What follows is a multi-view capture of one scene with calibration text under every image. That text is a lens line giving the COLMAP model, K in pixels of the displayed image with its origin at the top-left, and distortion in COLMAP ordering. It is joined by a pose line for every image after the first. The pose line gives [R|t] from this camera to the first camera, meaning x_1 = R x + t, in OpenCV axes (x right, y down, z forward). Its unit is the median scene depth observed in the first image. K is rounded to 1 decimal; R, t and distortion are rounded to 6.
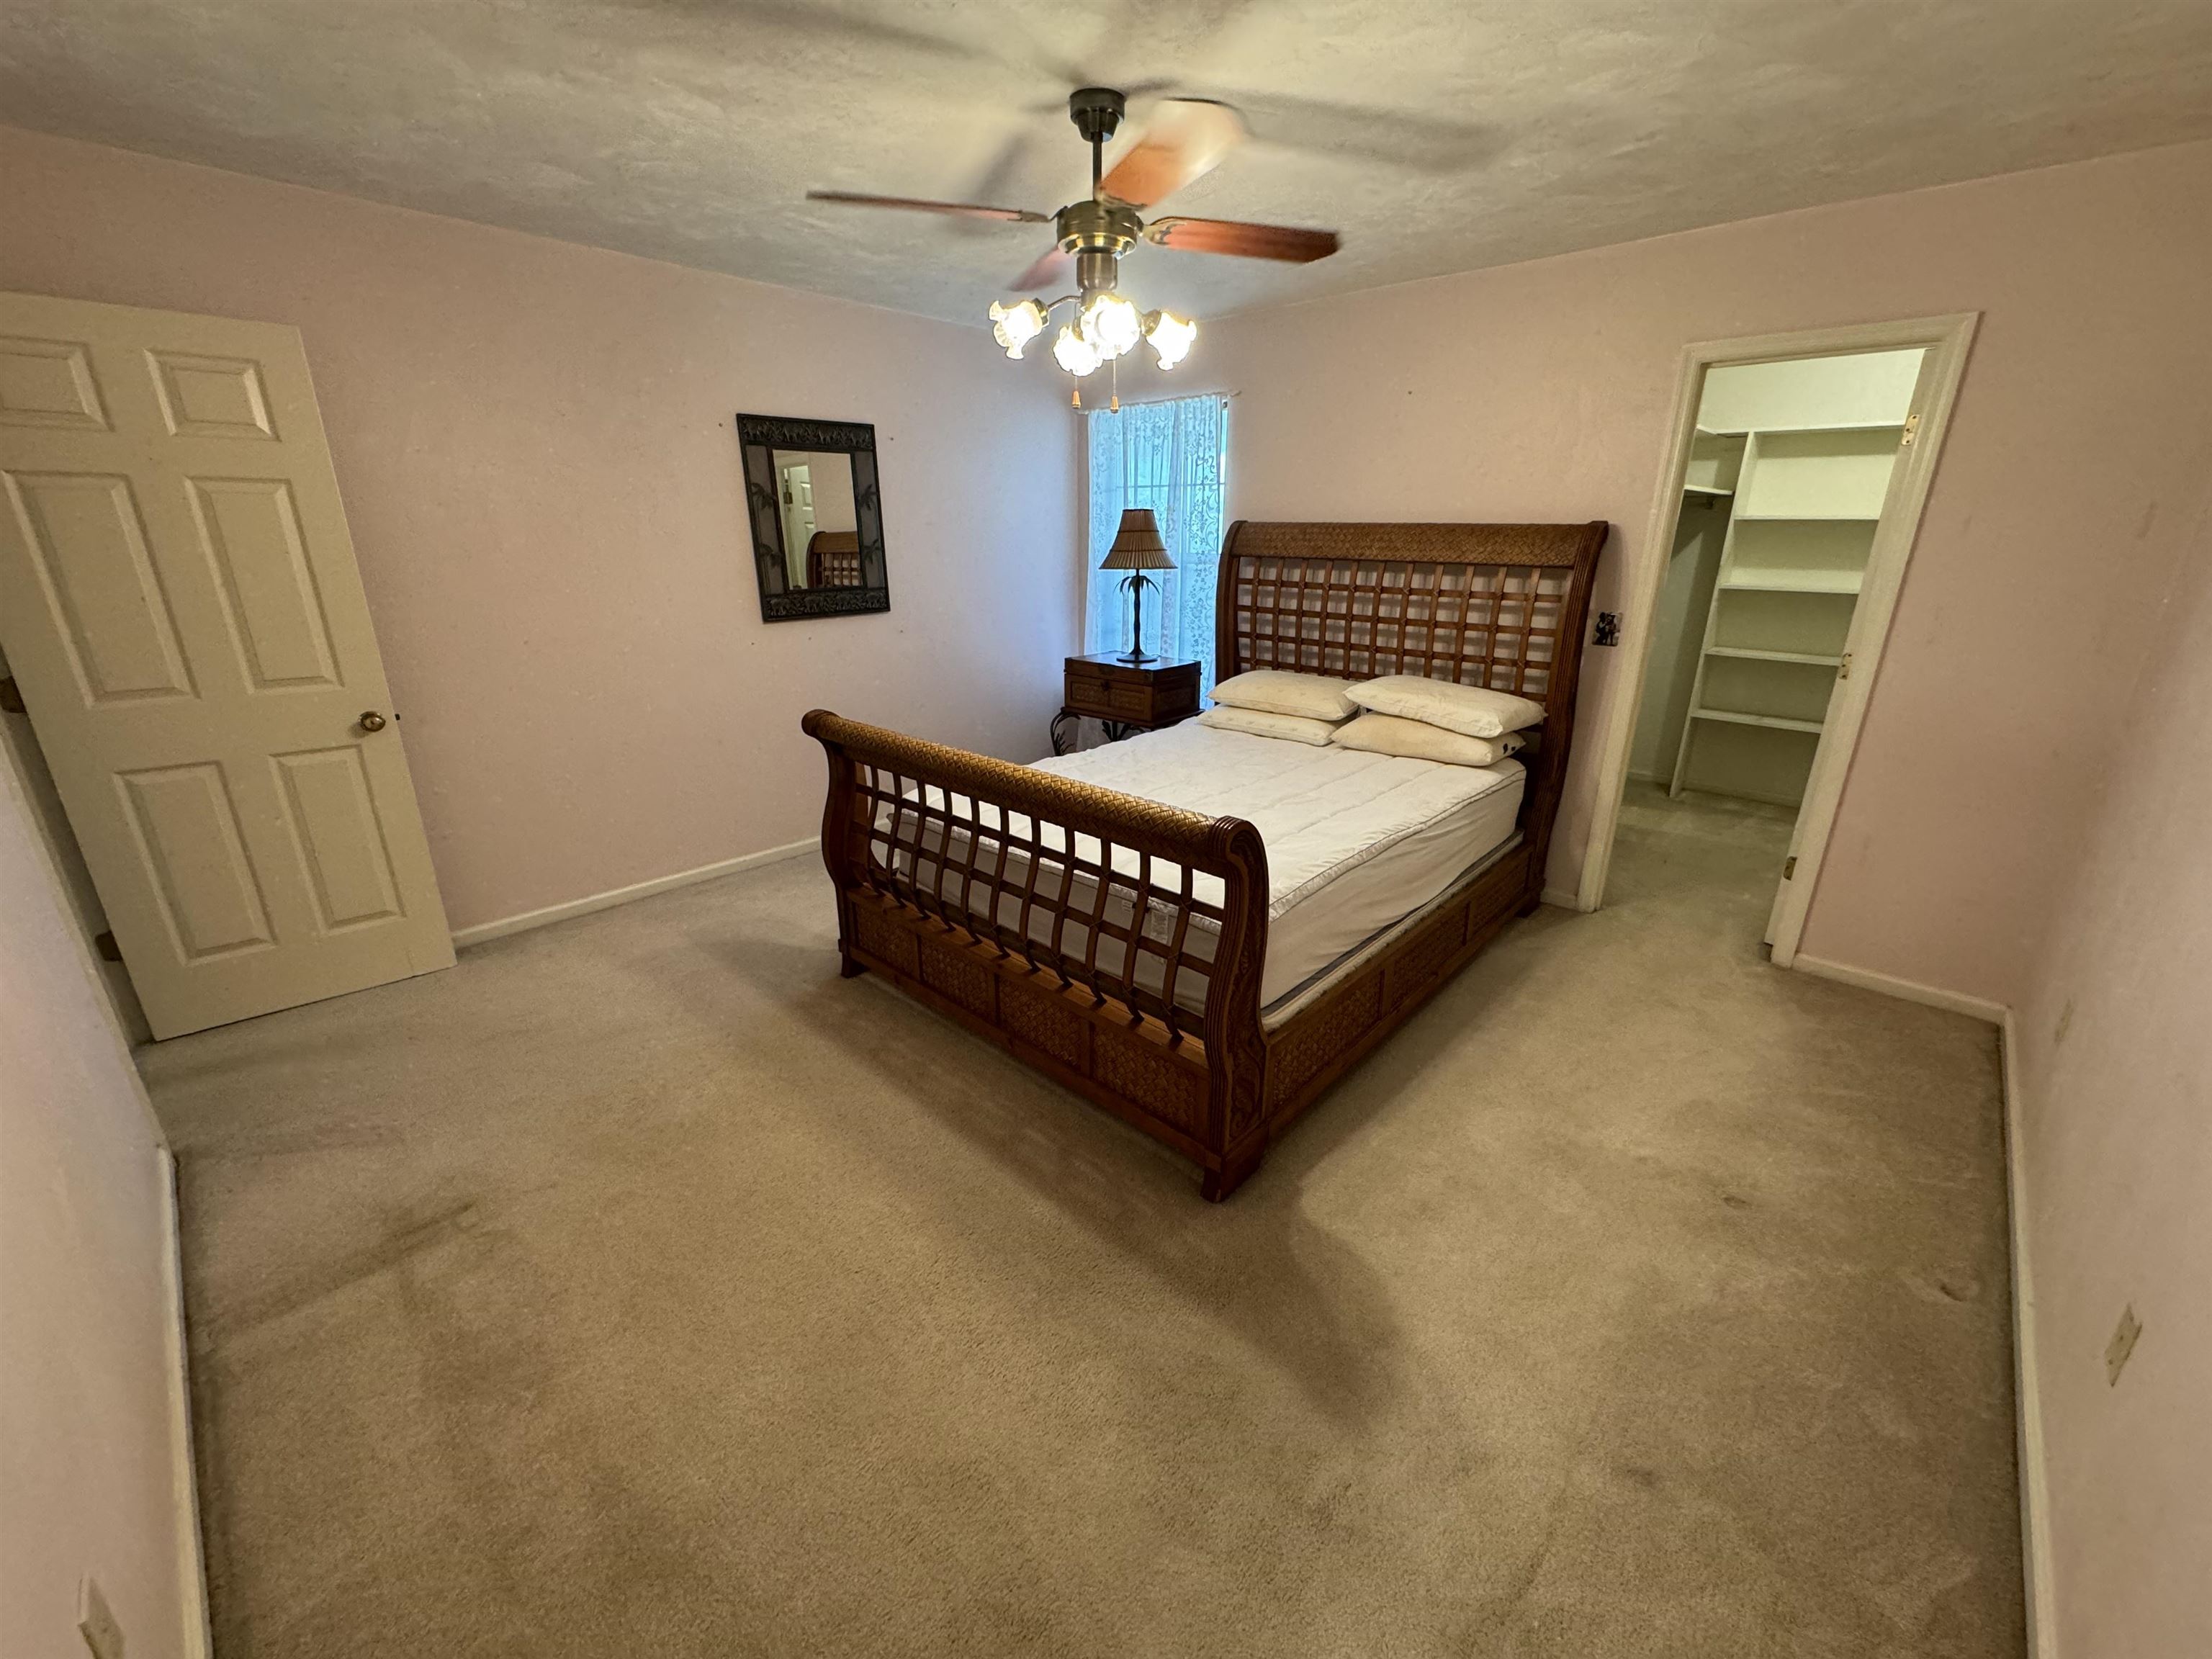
lens RADIAL K [[881.3, 0, 1106.0], [0, 881.3, 829.5], [0, 0, 1]] dist [-0.001828, 0.000033]
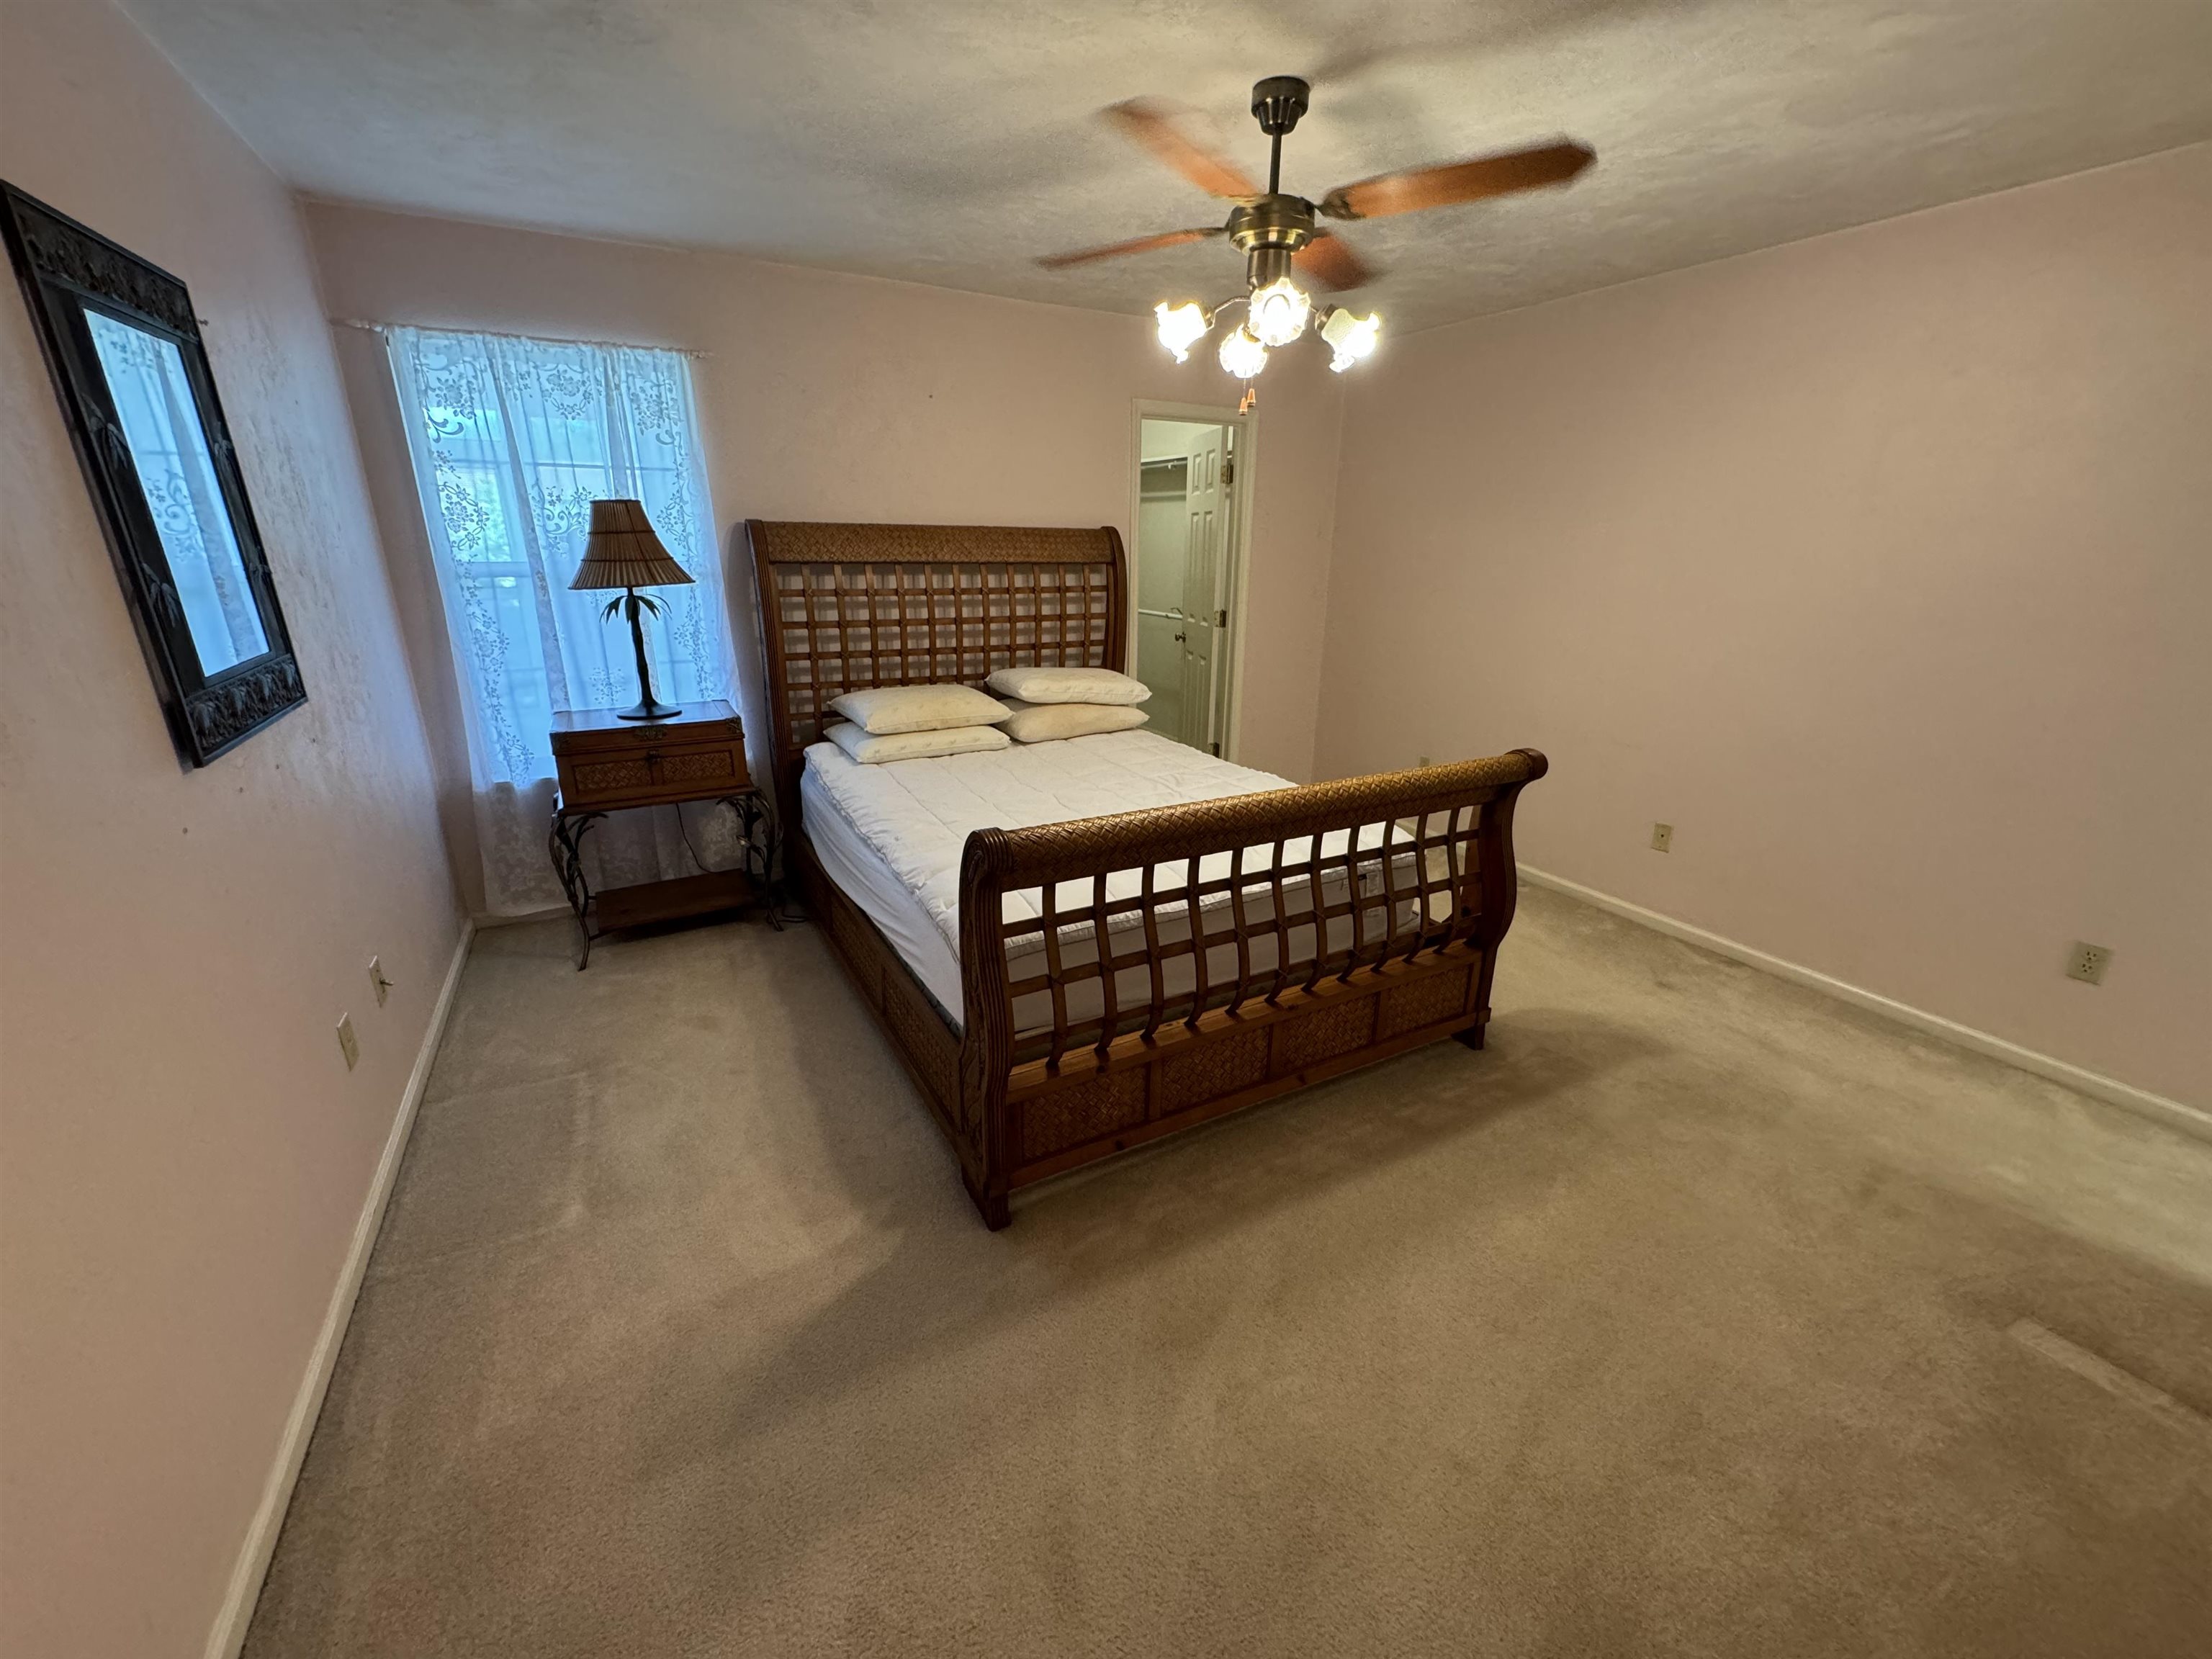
lens RADIAL K [[881.3, 0, 1106.0], [0, 881.3, 829.5], [0, 0, 1]] dist [-0.001828, 0.000033]
pose [[0.315941, -0.300744, 0.899852, -0.683460], [0.298006, 0.931889, 0.206821, -0.191659], [-0.900763, 0.202818, 0.384046, 0.558801]]
